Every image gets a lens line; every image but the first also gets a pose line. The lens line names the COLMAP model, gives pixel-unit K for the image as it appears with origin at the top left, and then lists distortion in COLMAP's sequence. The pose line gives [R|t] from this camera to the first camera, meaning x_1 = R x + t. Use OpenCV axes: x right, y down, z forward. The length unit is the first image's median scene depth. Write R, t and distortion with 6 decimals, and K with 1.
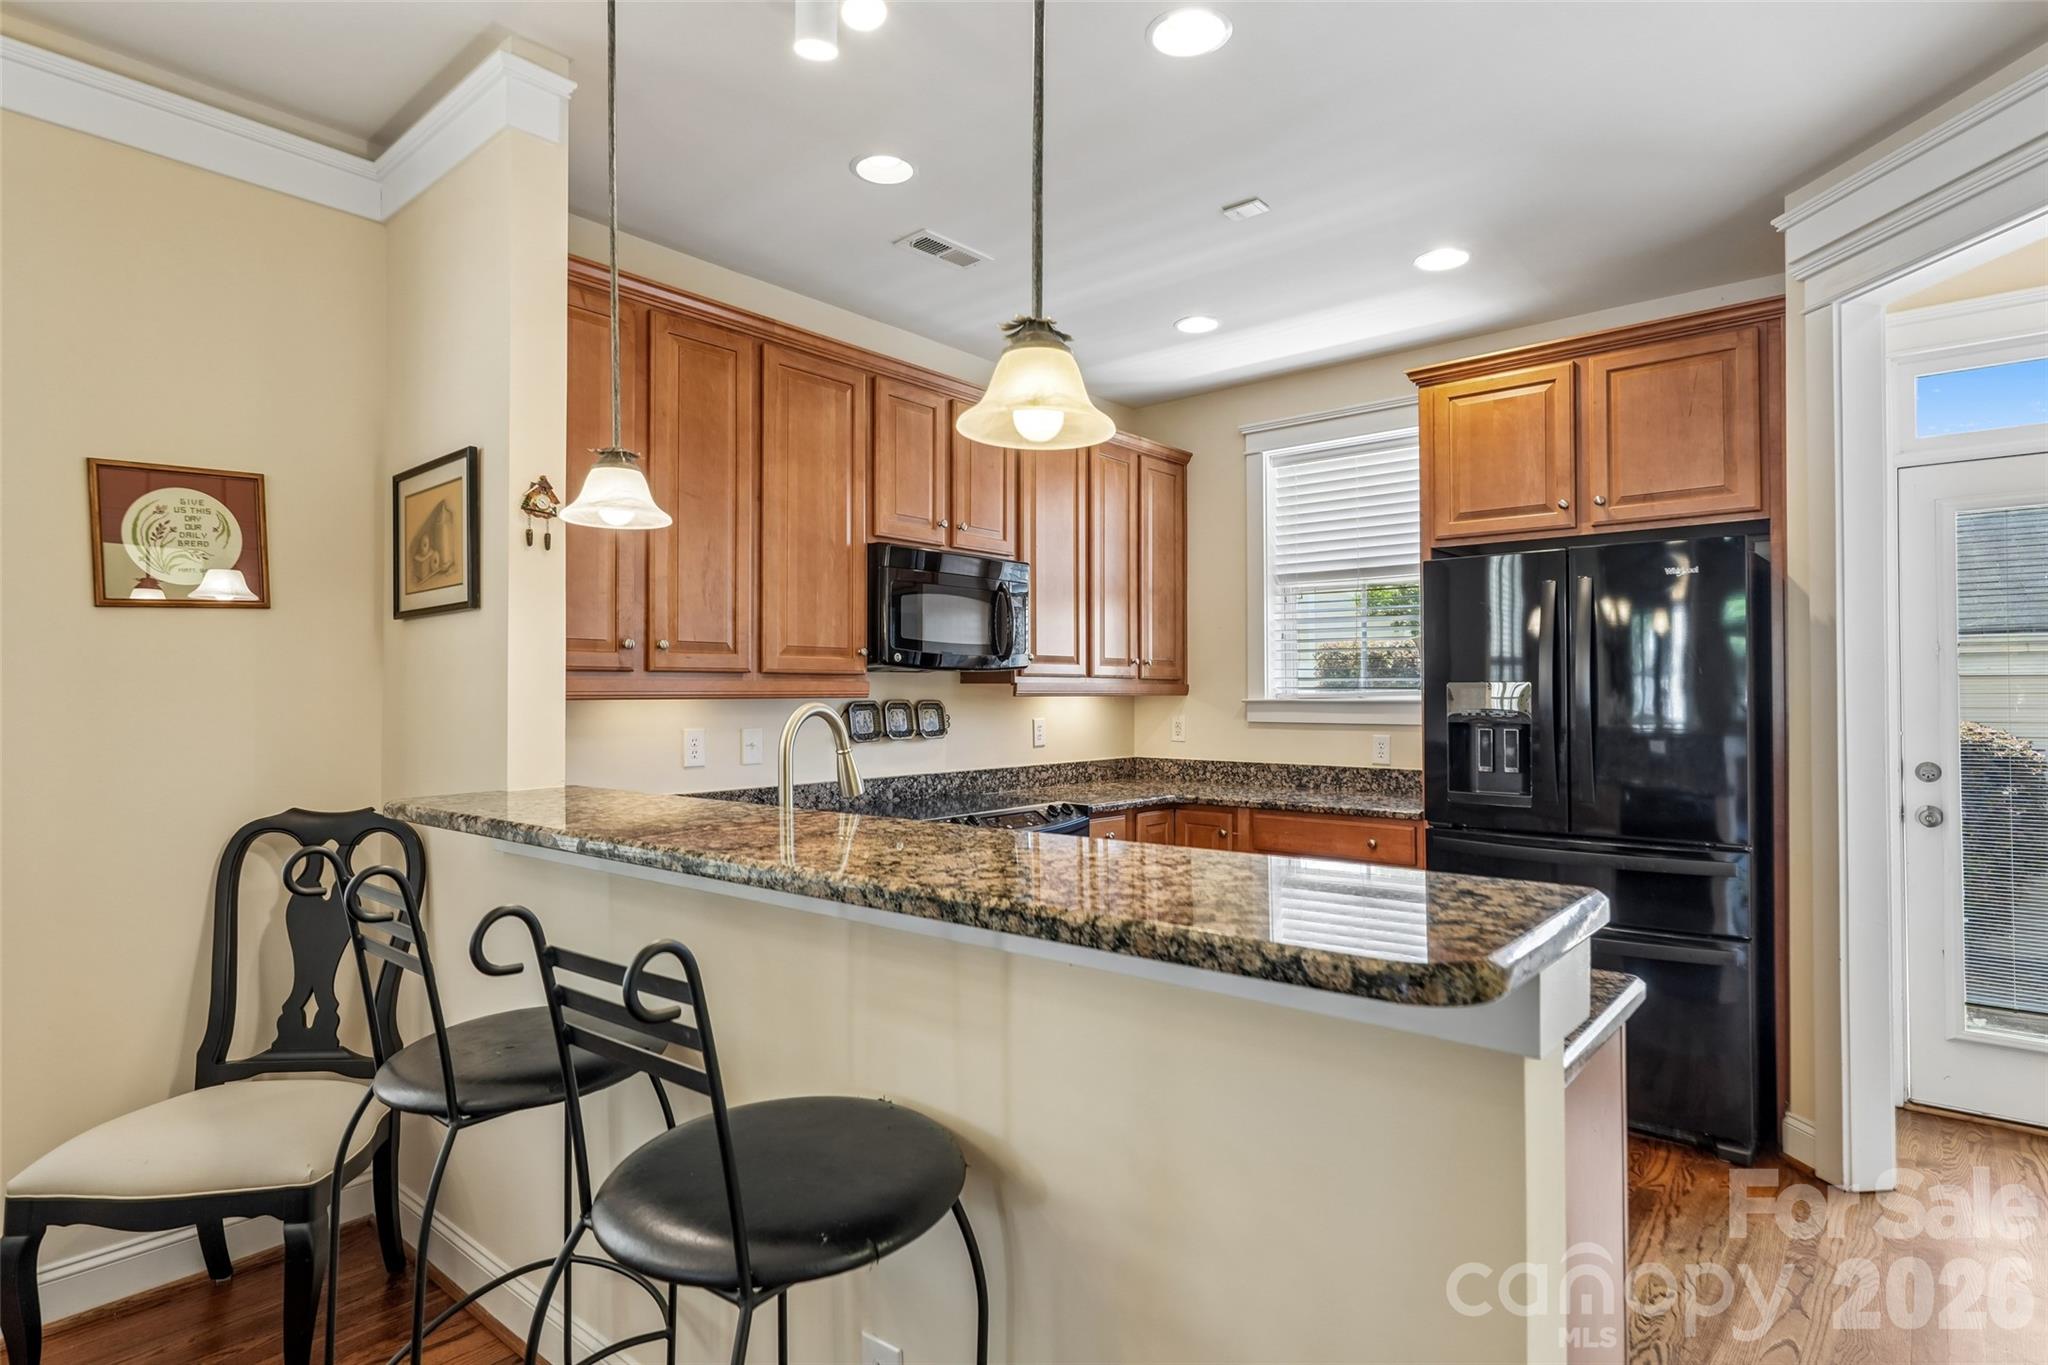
lens RADIAL K [[1070.5, 0, 1022.6], [0, 1070.5, 674.1], [0, 0, 1]] dist [0.002016, -0.000116]
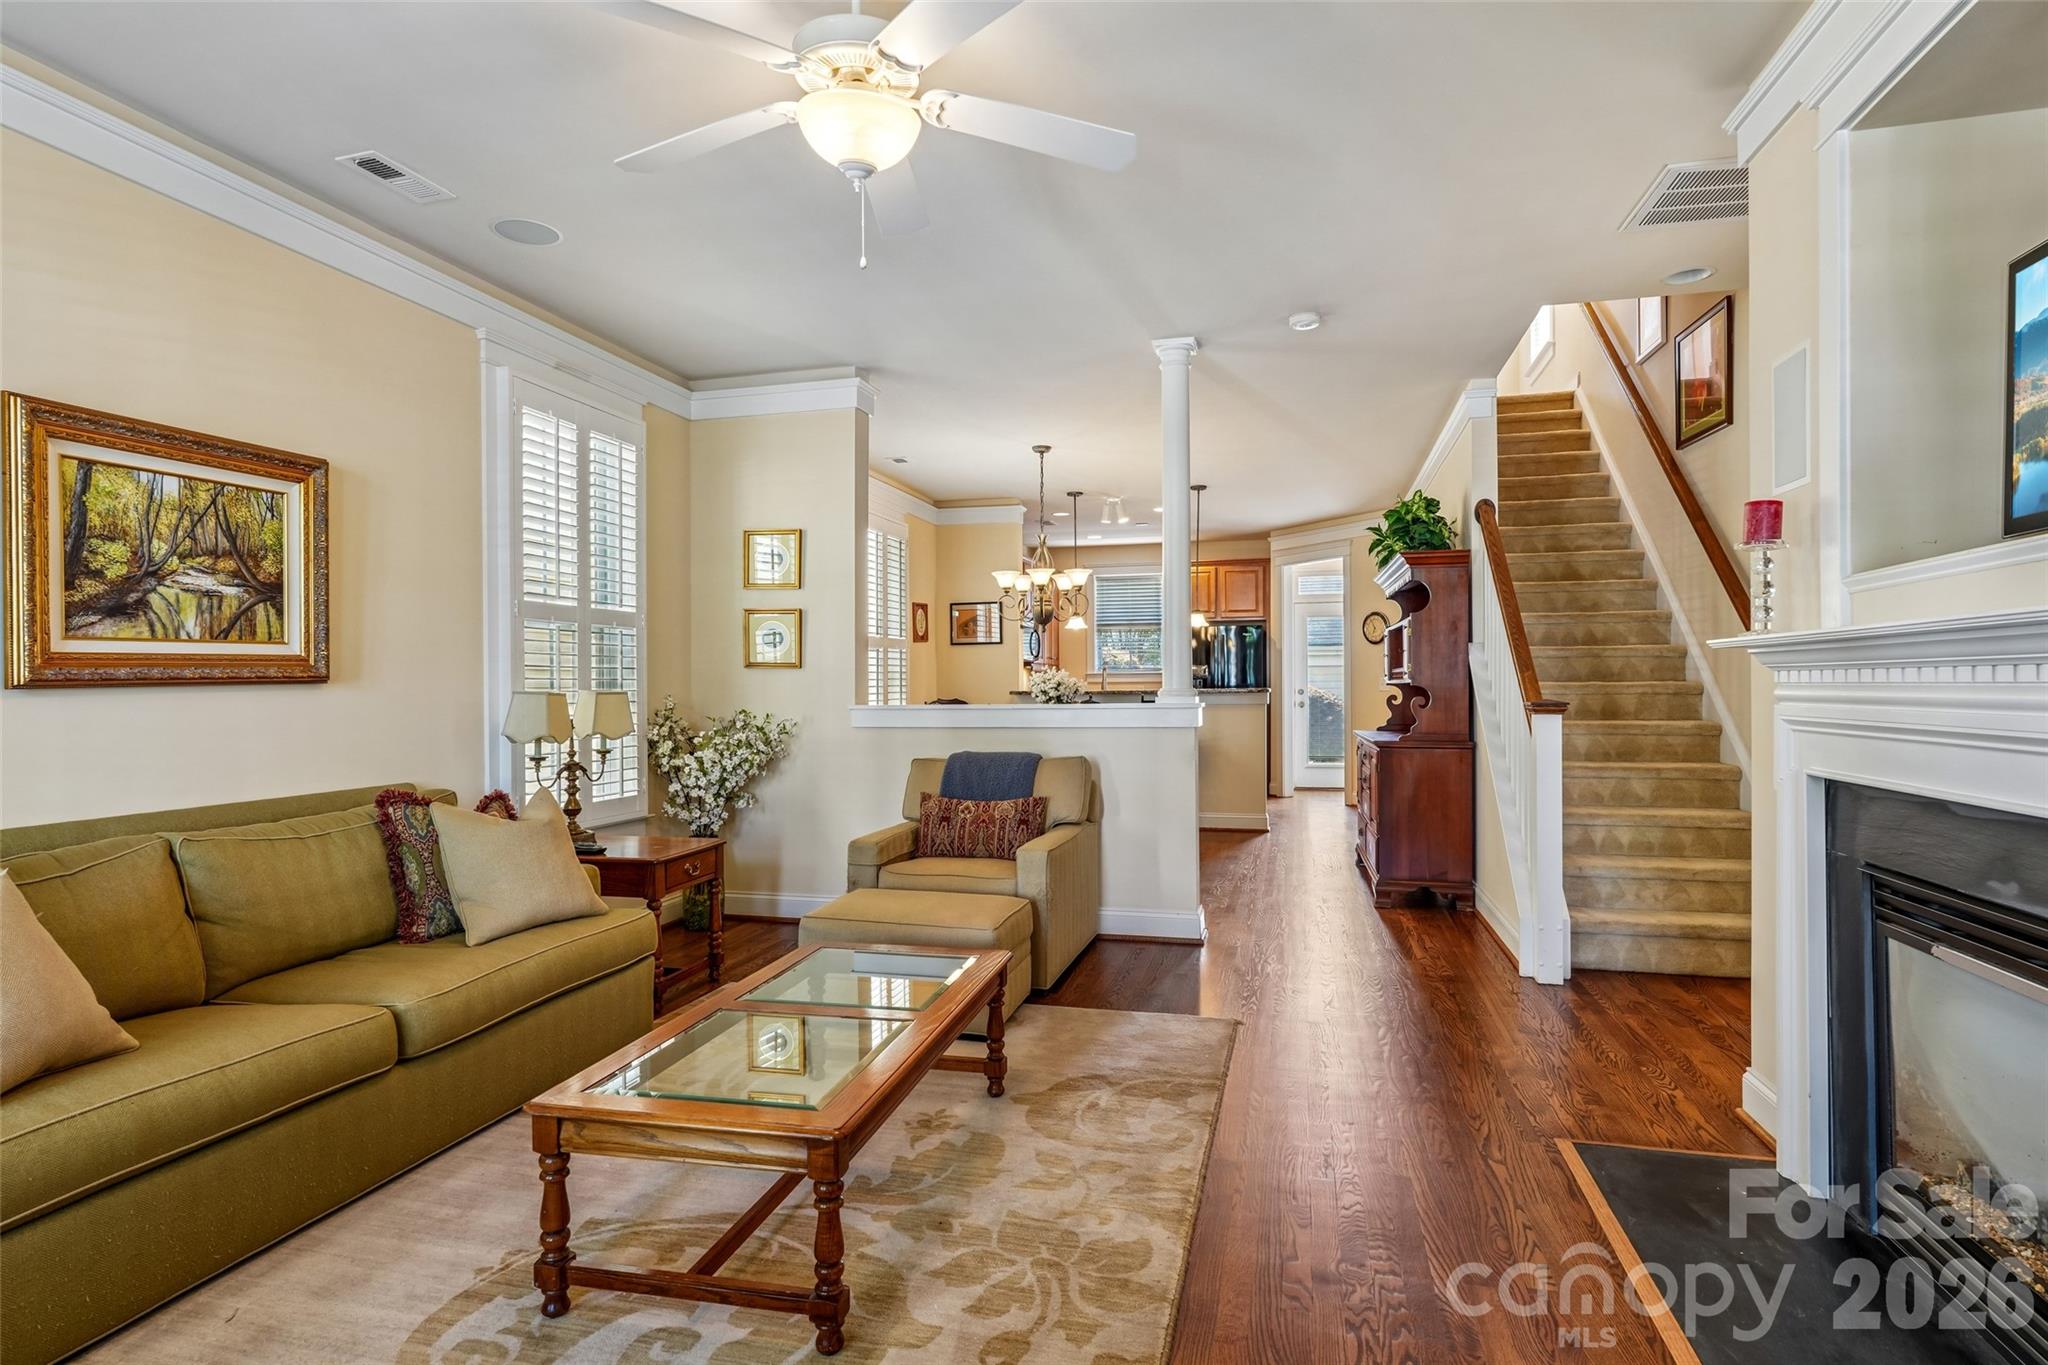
lens RADIAL K [[1059.8, 0, 1031.4], [0, 1059.8, 684.6], [0, 0, 1]] dist [0.000497, 0.000276]
pose [[0.899052, -0.004253, 0.437821, -1.237266], [-0.001835, 0.999907, 0.013482, 0.020260], [-0.437838, -0.012924, 0.898961, -1.461086]]
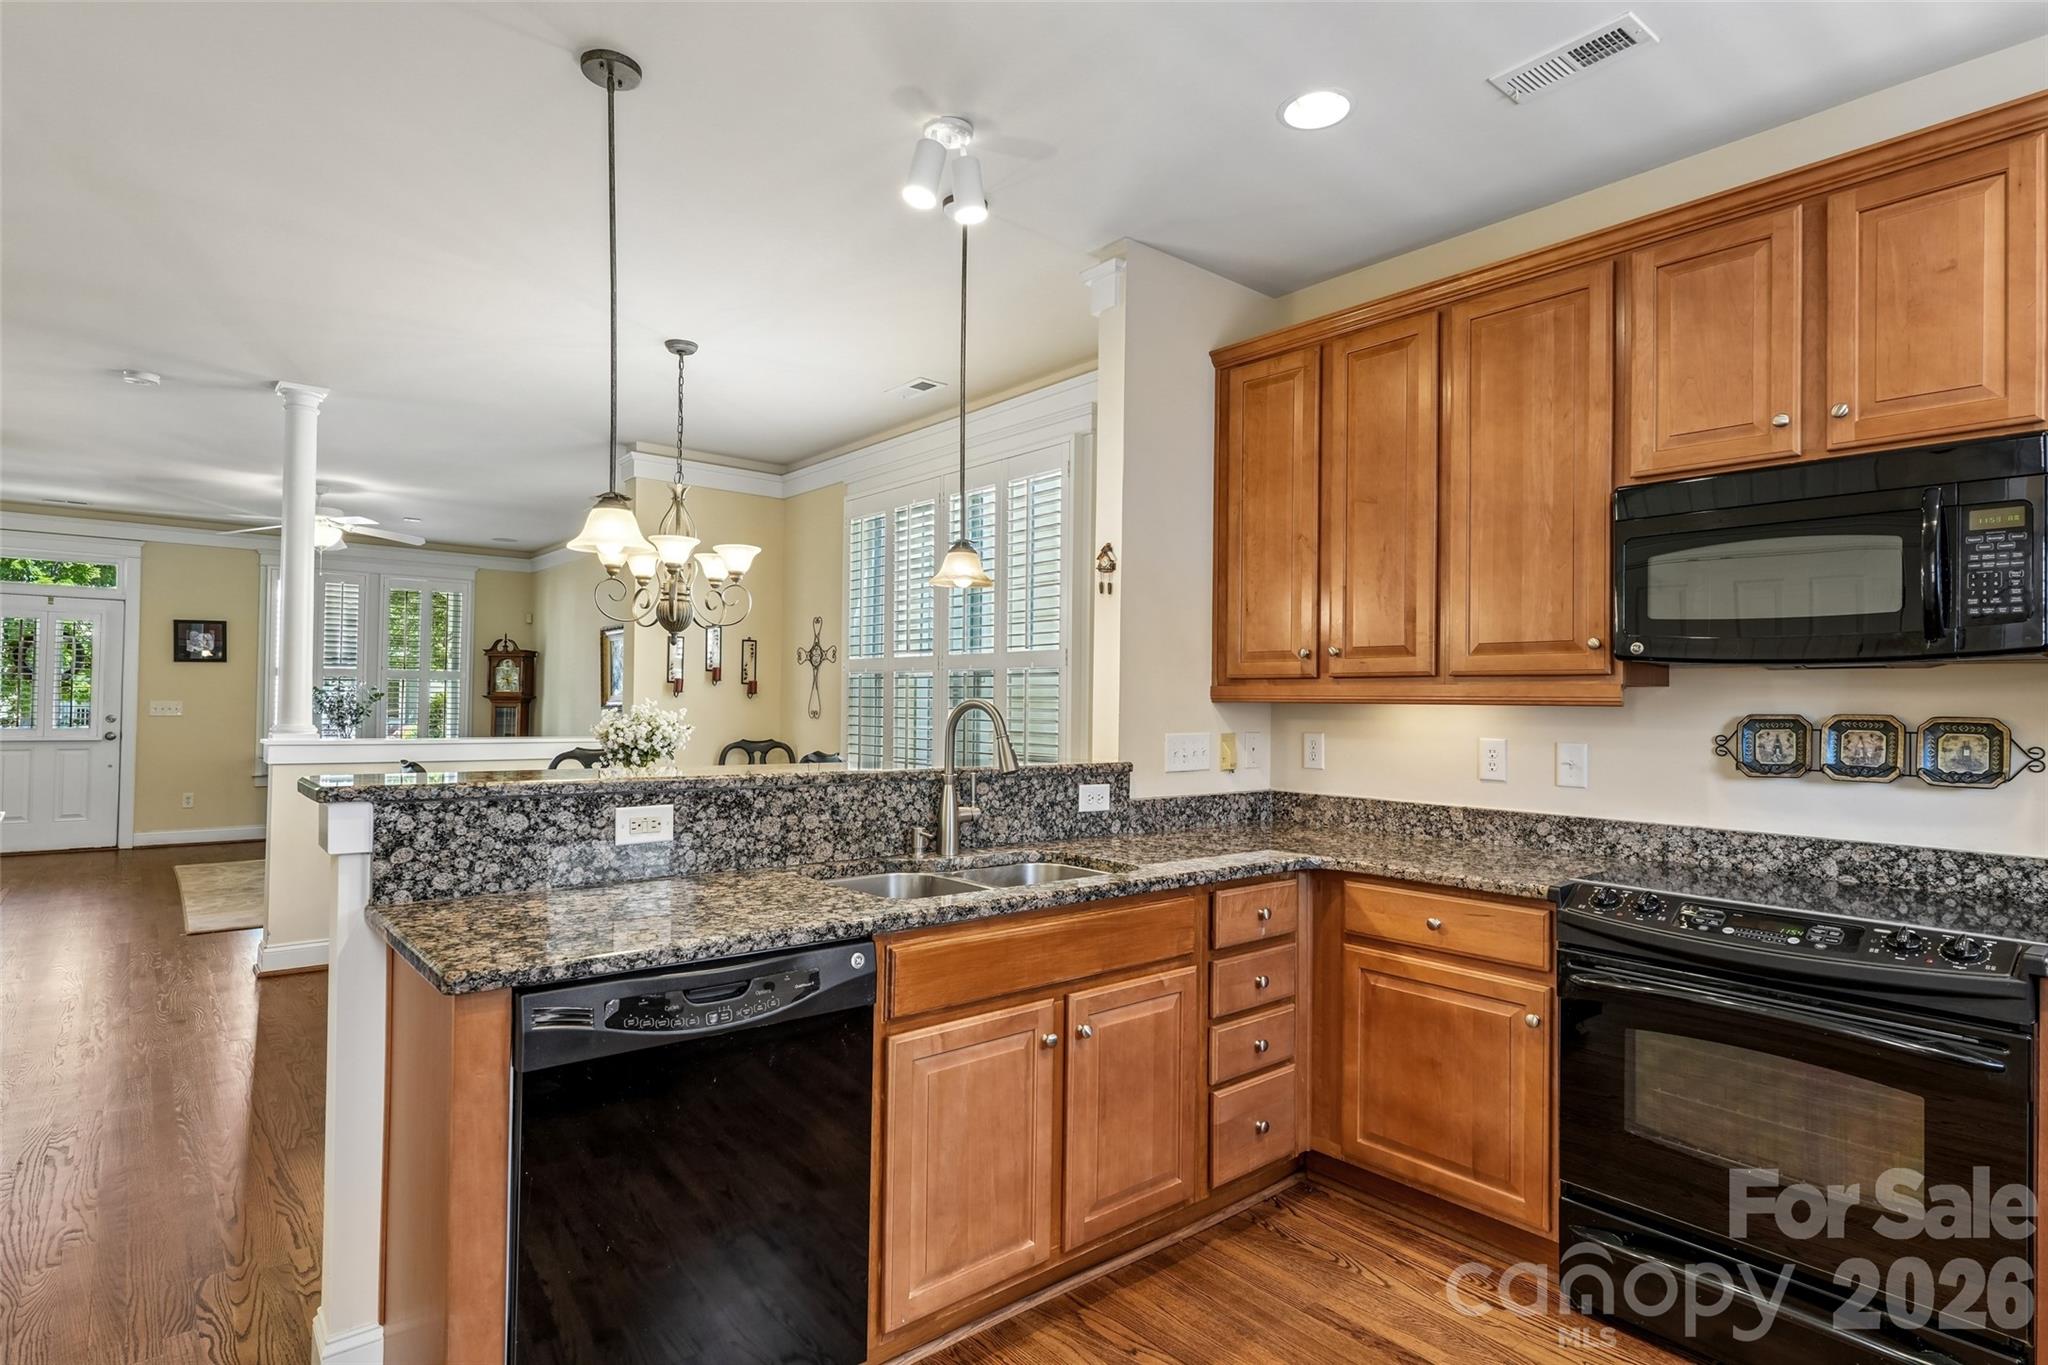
lens RADIAL K [[1057.7, 0, 1029.4], [0, 1057.7, 684.4], [0, 0, 1]] dist [0.001308, 0.001332]
pose [[-0.163310, -0.015893, -0.986447, 0.564060], [0.003275, 0.999856, -0.016651, 0.016025], [0.986569, -0.005949, -0.163235, 0.659454]]
